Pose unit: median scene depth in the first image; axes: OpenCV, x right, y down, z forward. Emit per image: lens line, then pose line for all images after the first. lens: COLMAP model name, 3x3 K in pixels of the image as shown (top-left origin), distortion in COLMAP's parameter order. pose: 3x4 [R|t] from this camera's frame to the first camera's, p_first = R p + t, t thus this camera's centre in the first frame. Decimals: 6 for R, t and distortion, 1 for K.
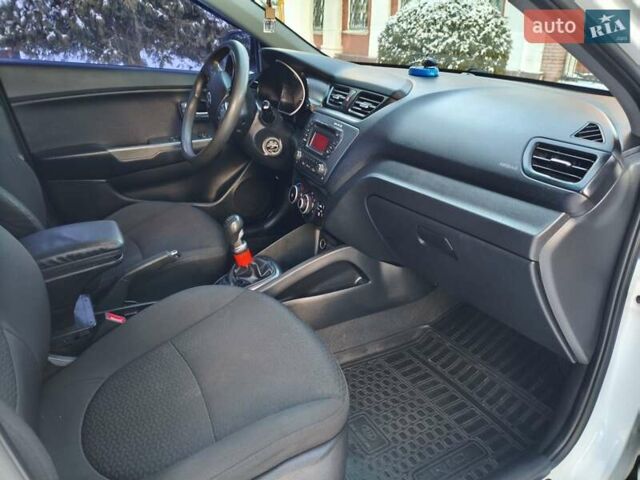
lens RADIAL K [[490.6, 0, 320.0], [0, 490.6, 240.0], [0, 0, 1]] dist [0.052766, -0.092745]
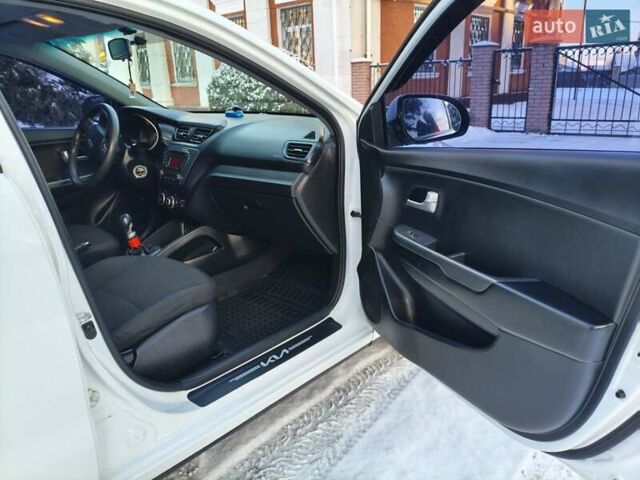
lens RADIAL K [[490.6, 0, 320.0], [0, 490.6, 240.0], [0, 0, 1]] dist [0.052766, -0.092745]
pose [[0.946556, -0.151507, 0.284739, -0.044132], [0.175511, 0.982610, -0.060613, 0.205951], [-0.270604, 0.107349, 0.956687, -0.560639]]
